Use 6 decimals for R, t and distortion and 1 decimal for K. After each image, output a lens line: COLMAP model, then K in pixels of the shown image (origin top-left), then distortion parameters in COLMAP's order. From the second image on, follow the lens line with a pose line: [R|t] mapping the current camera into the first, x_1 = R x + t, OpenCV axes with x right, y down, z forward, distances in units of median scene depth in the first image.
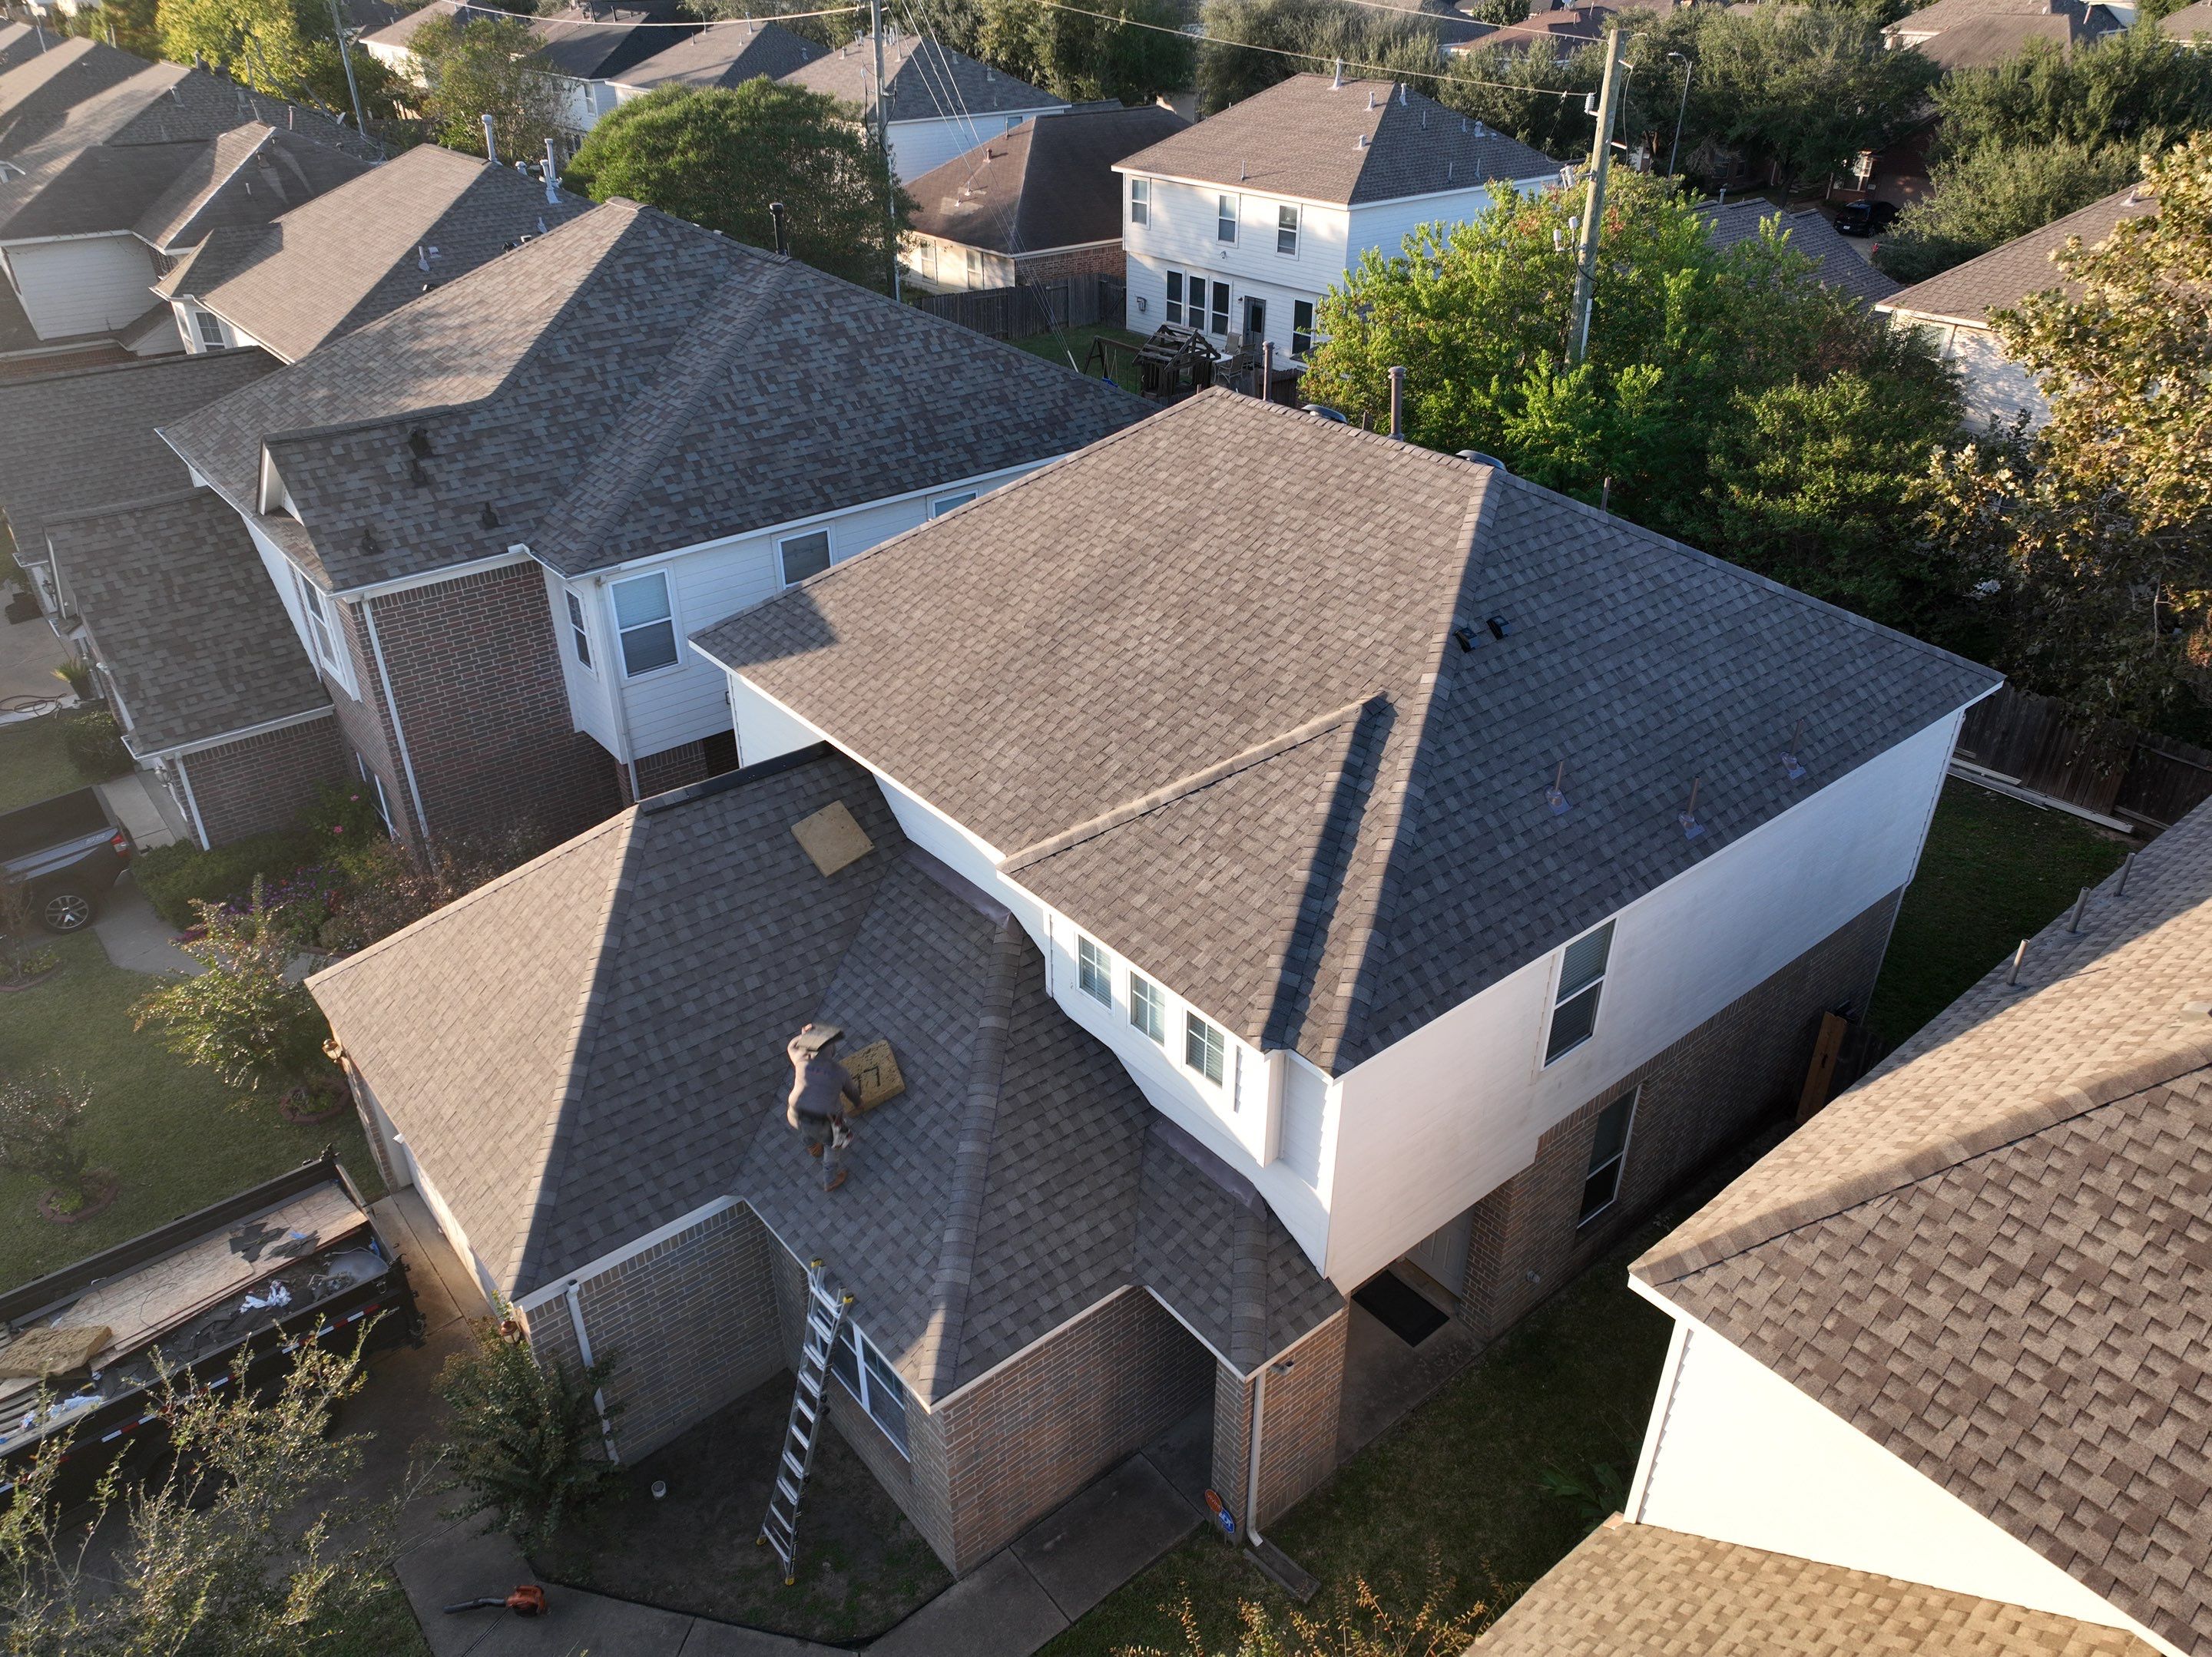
lens RADIAL K [[1544.9, 0, 1106.0], [0, 1544.9, 828.5], [0, 0, 1]] dist [-0.003546, 0.027736]
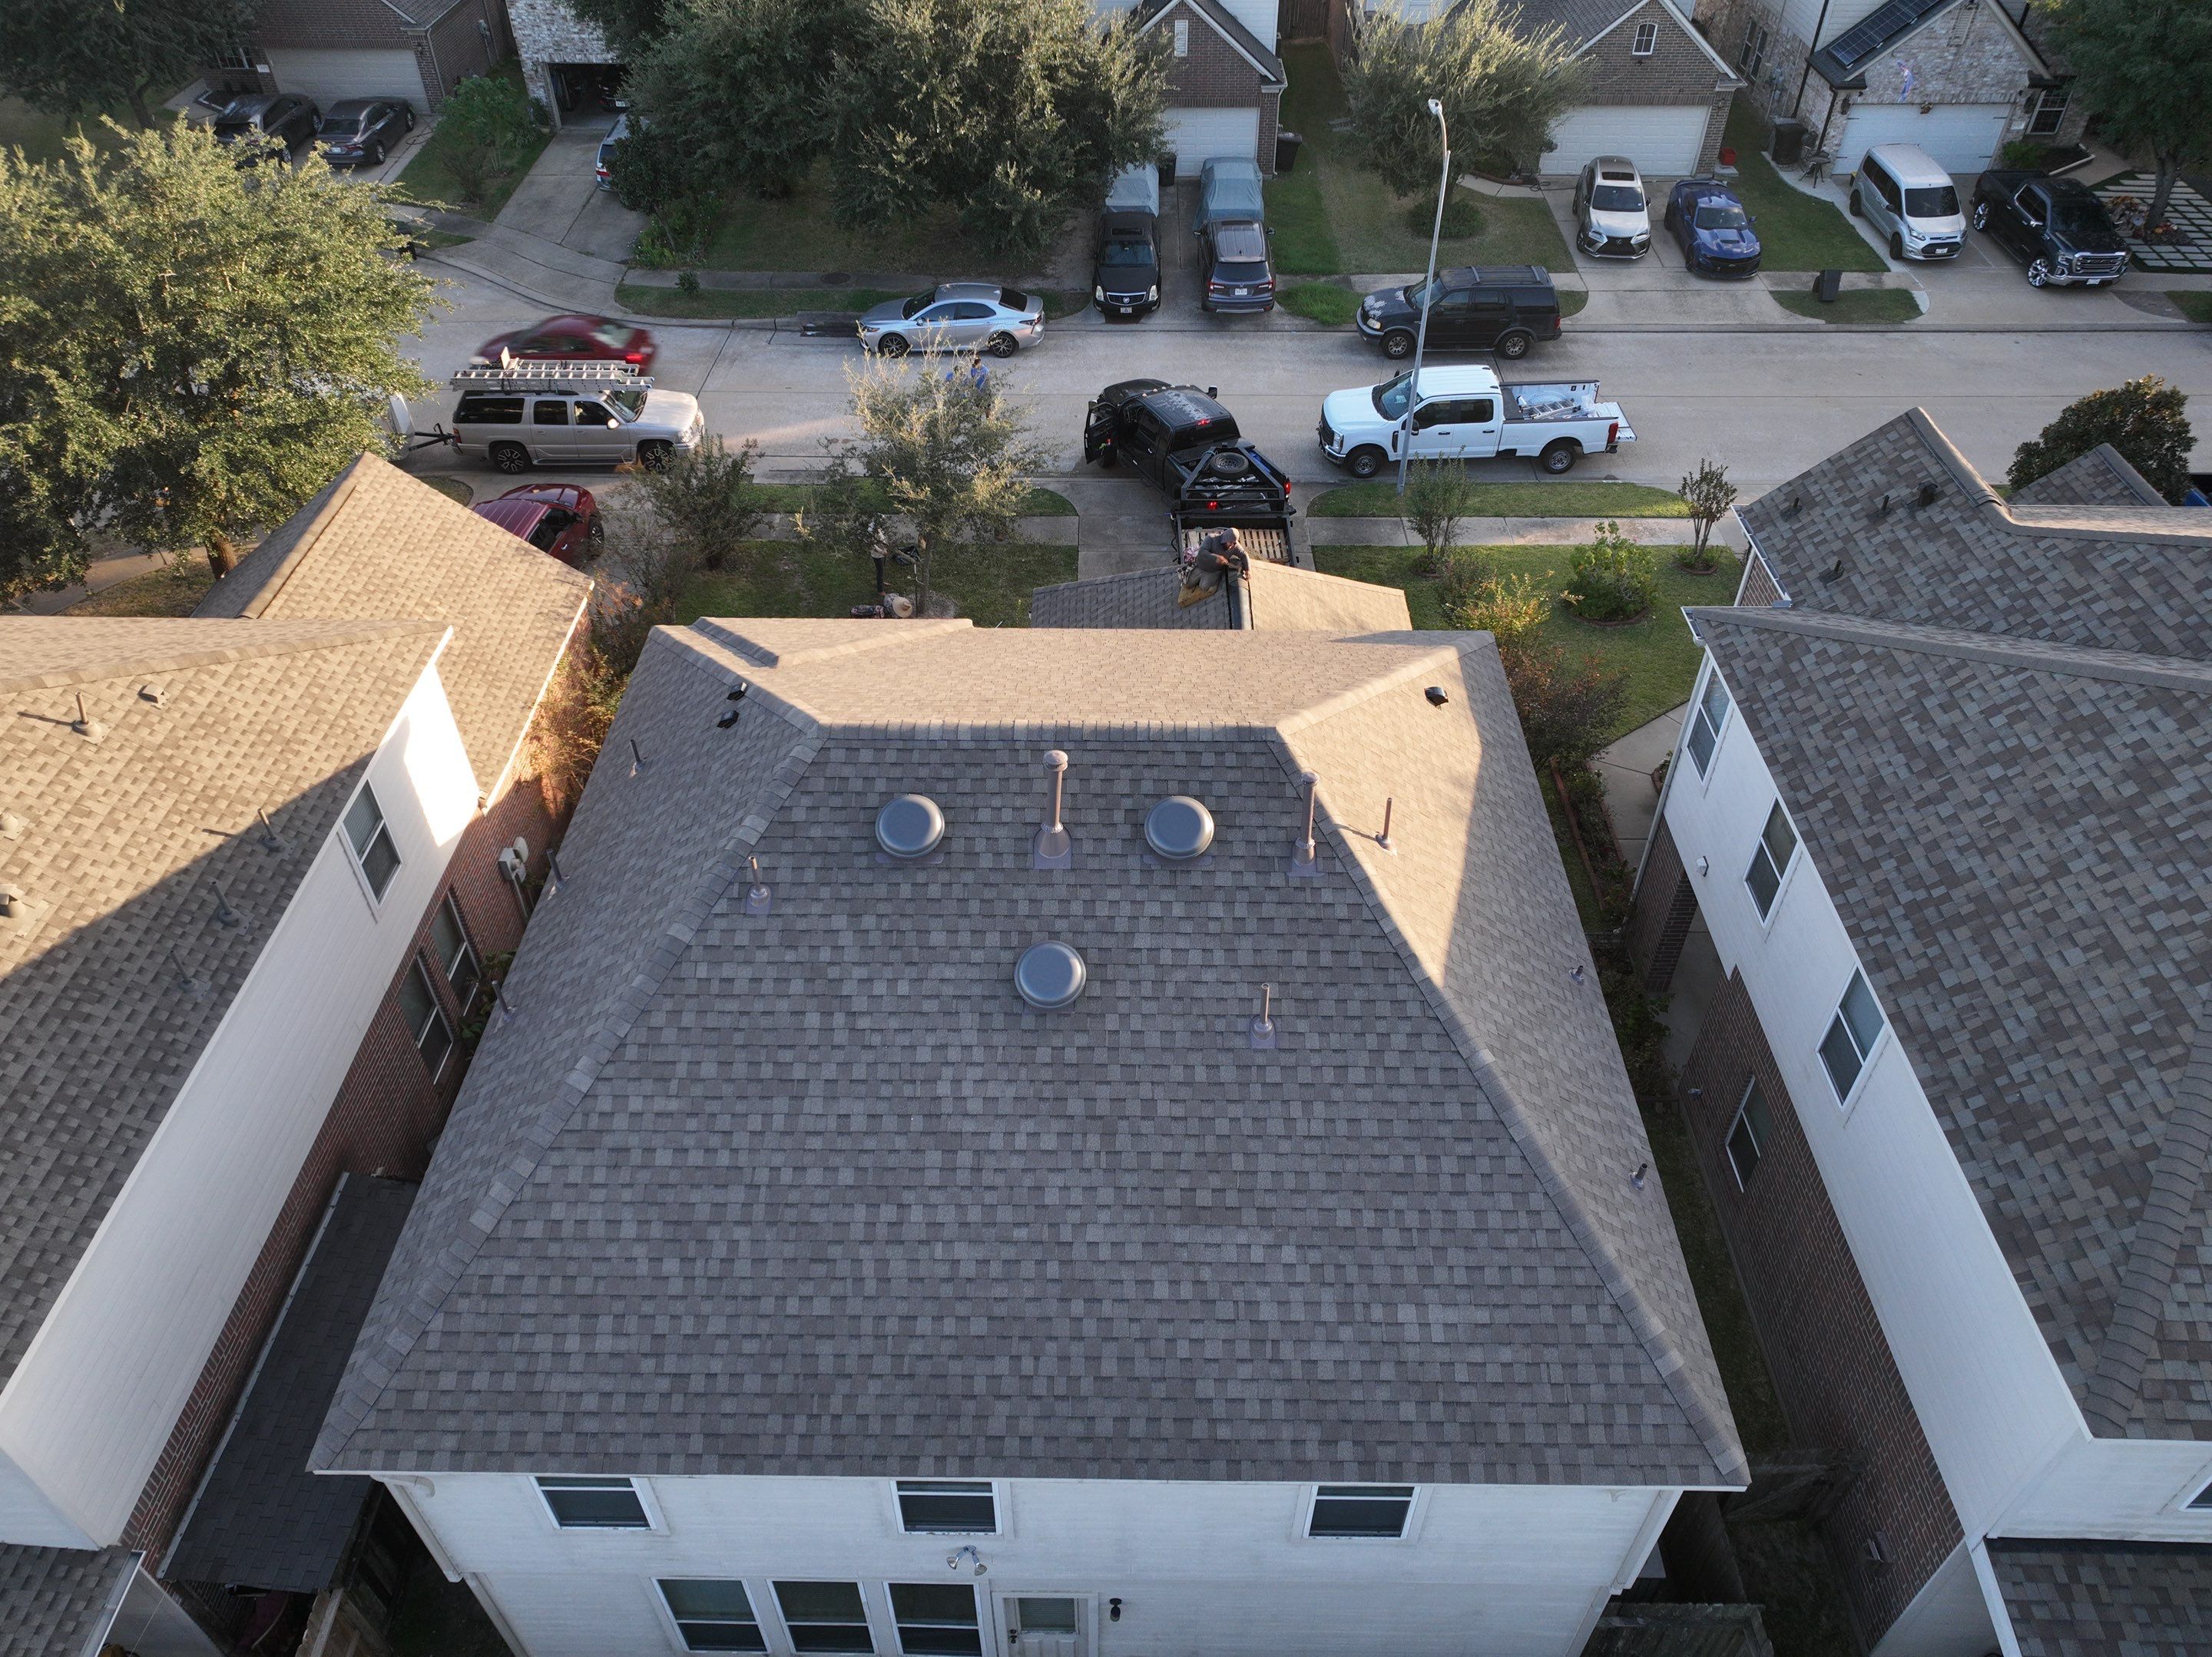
lens RADIAL K [[1563.1, 0, 1106.0], [0, 1563.1, 828.5], [0, 0, 1]] dist [0.000000, 0.009689]
pose [[-0.644378, 0.510379, -0.569464, 0.519220], [-0.388402, 0.423041, 0.818645, -0.761145], [0.658726, 0.748699, -0.074366, 0.917949]]
